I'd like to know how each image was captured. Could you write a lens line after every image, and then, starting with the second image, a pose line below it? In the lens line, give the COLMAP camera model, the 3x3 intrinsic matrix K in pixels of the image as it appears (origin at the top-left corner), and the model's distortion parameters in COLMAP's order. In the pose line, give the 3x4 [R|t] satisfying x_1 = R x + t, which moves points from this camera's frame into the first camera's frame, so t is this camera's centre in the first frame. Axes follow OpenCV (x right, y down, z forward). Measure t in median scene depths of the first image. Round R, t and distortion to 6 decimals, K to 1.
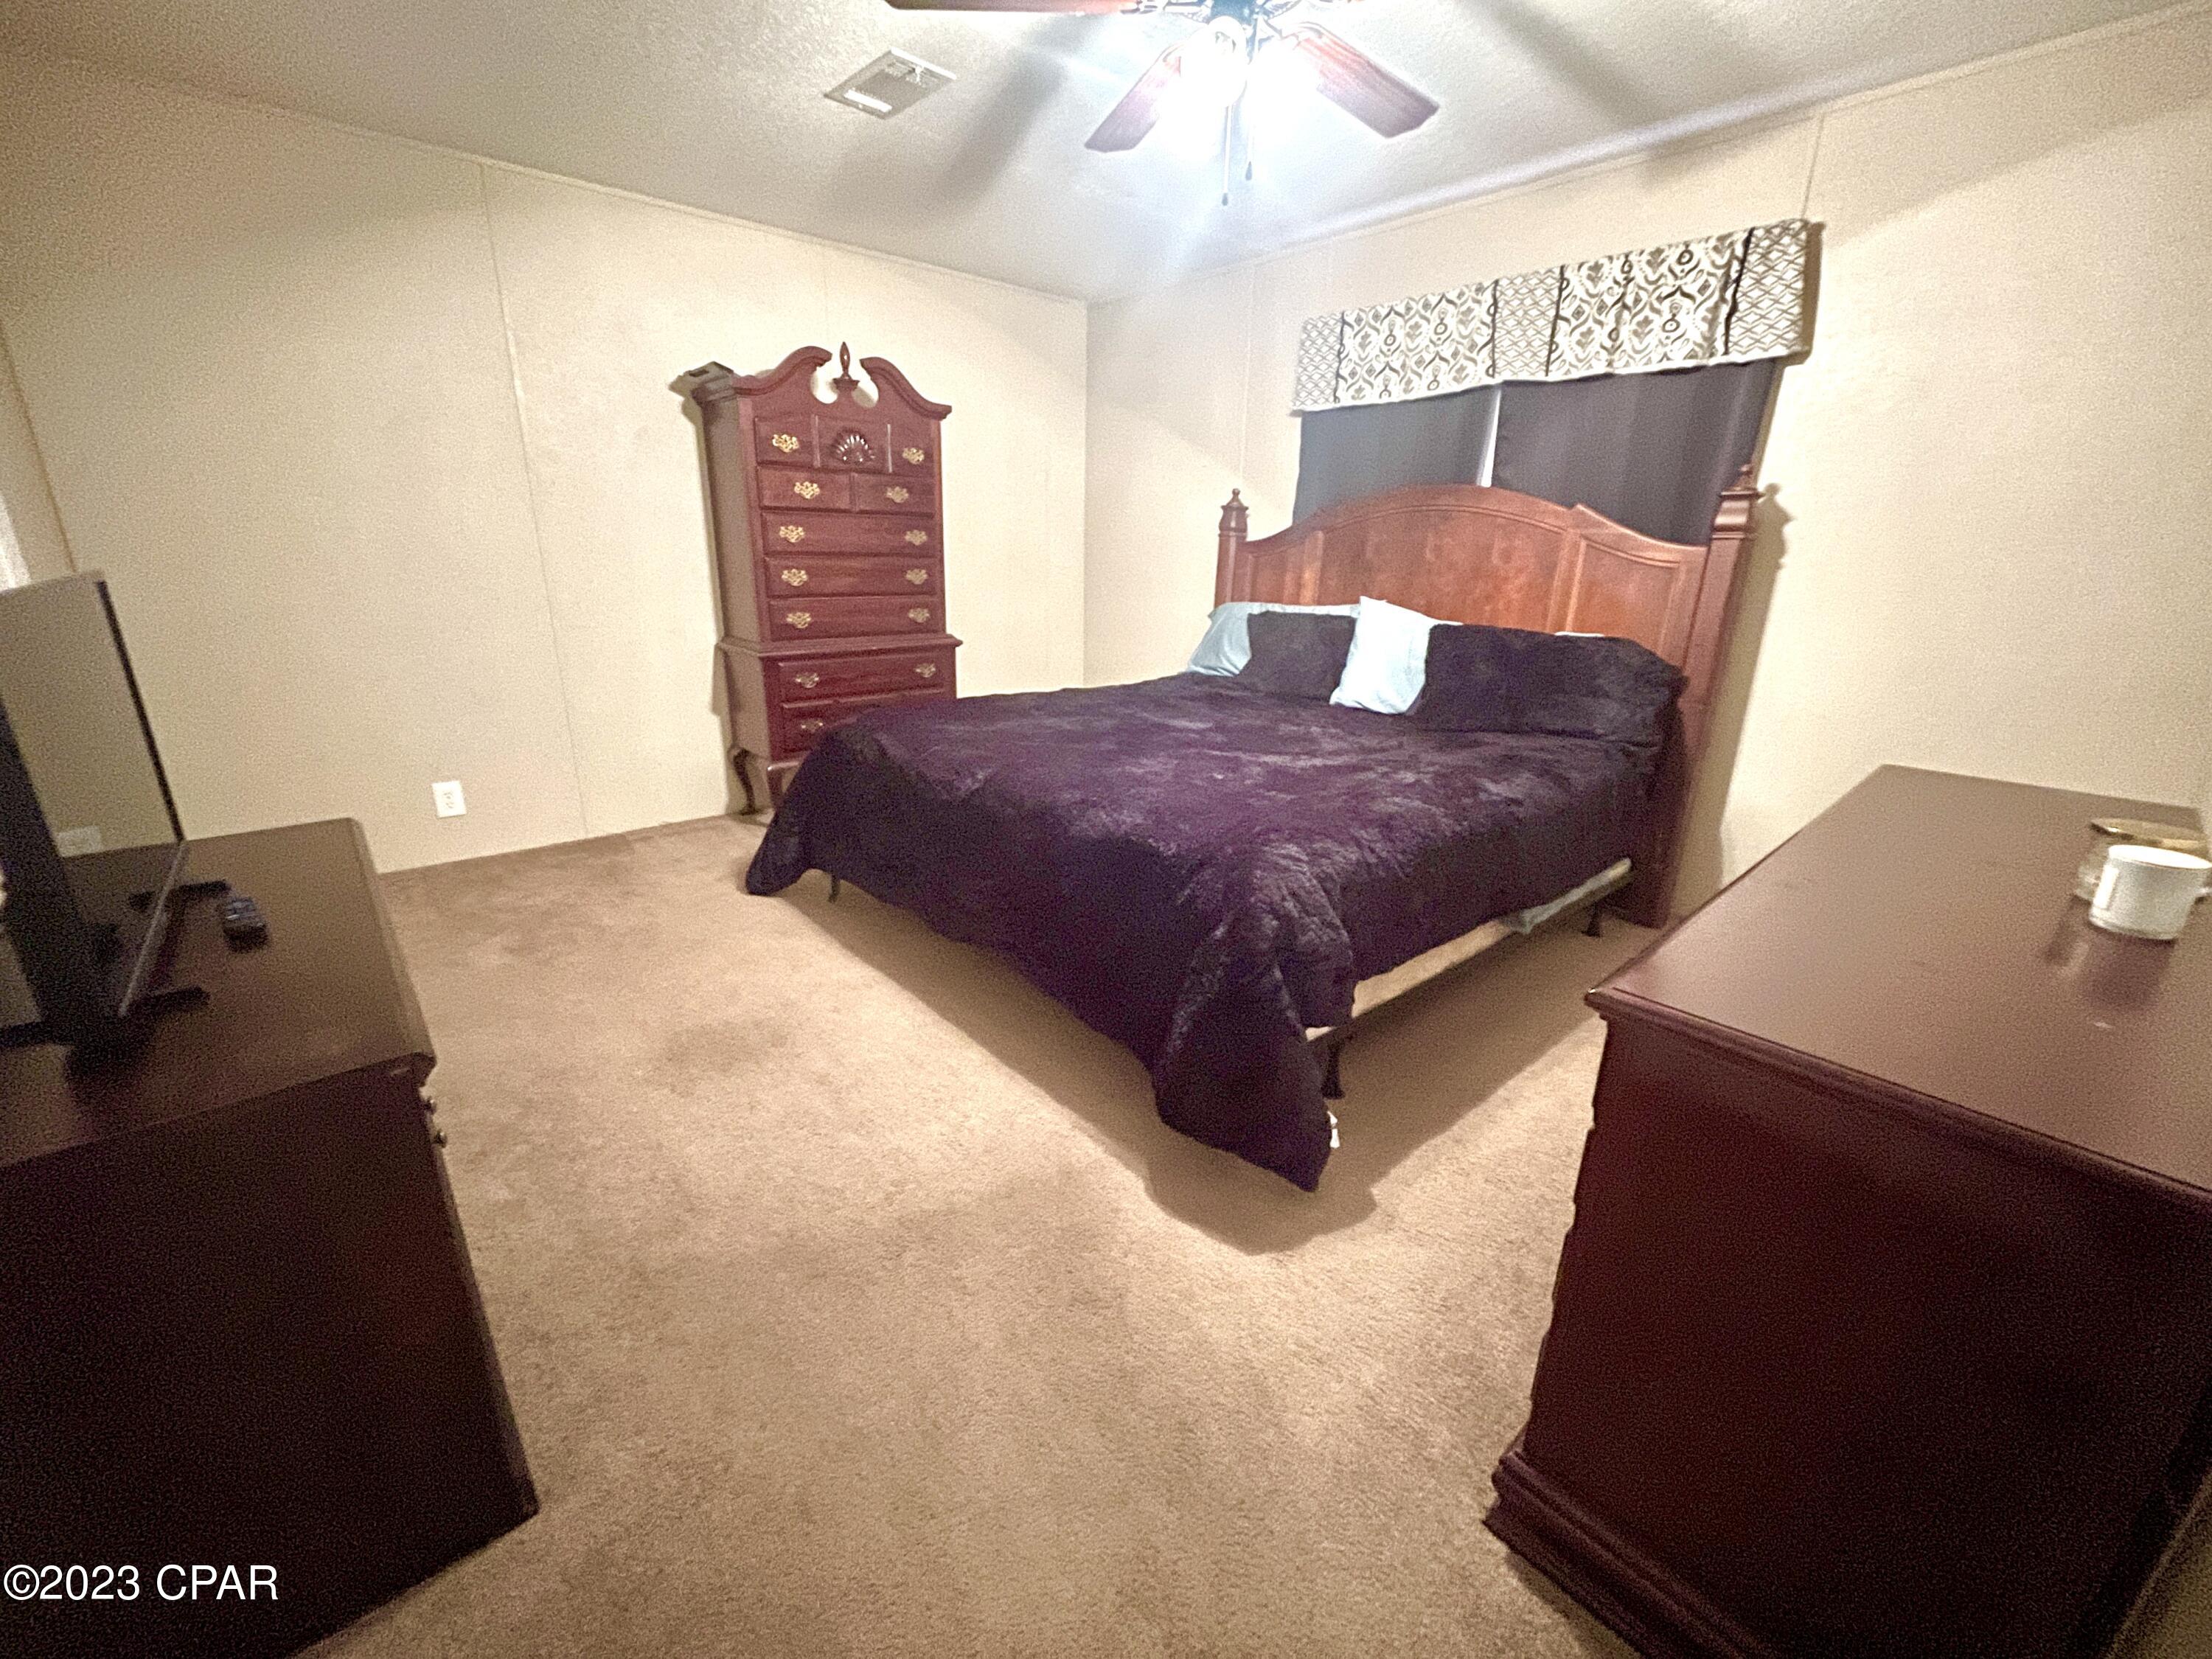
lens RADIAL K [[891.1, 0, 1102.1], [0, 891.1, 834.6], [0, 0, 1]] dist [-0.000806, -0.000942]
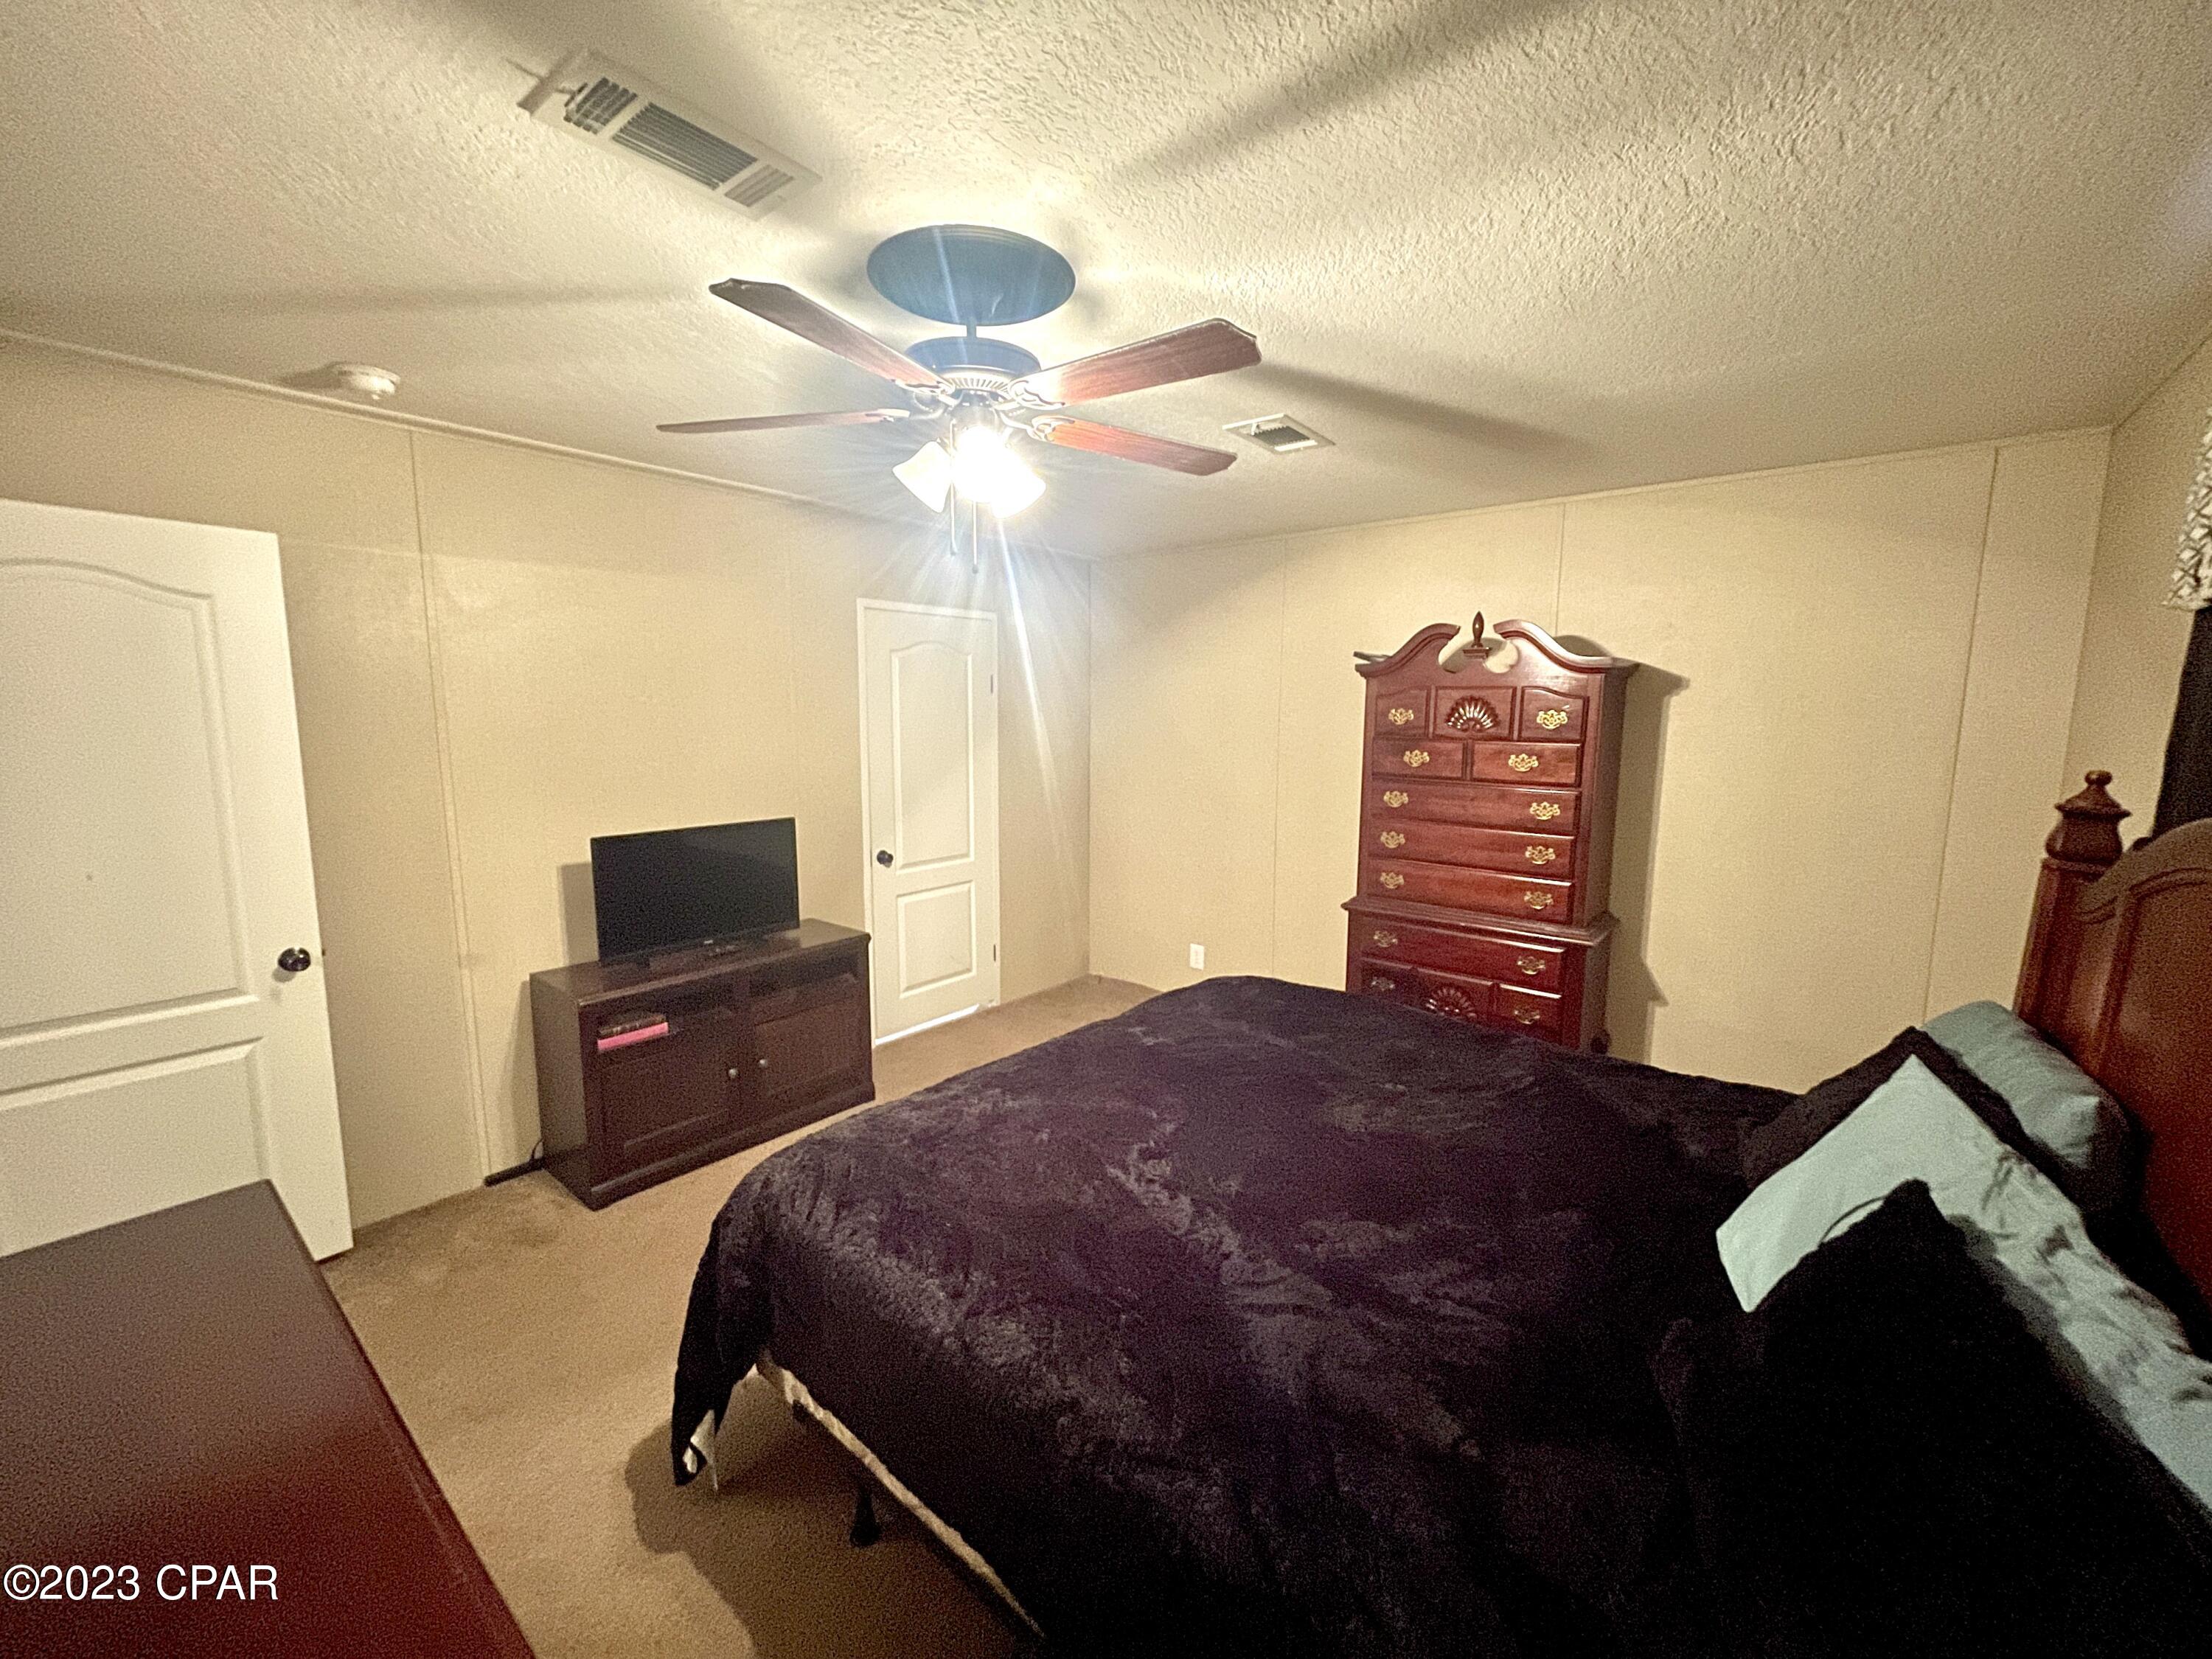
lens RADIAL K [[891.1, 0, 1101.1], [0, 891.1, 827.2], [0, 0, 1]] dist [-0.000806, -0.000942]
pose [[0.109059, 0.111892, -0.987718, 0.620325], [-0.304080, 0.949767, 0.074018, -0.280266], [0.946383, 0.292273, 0.137605, 0.552157]]
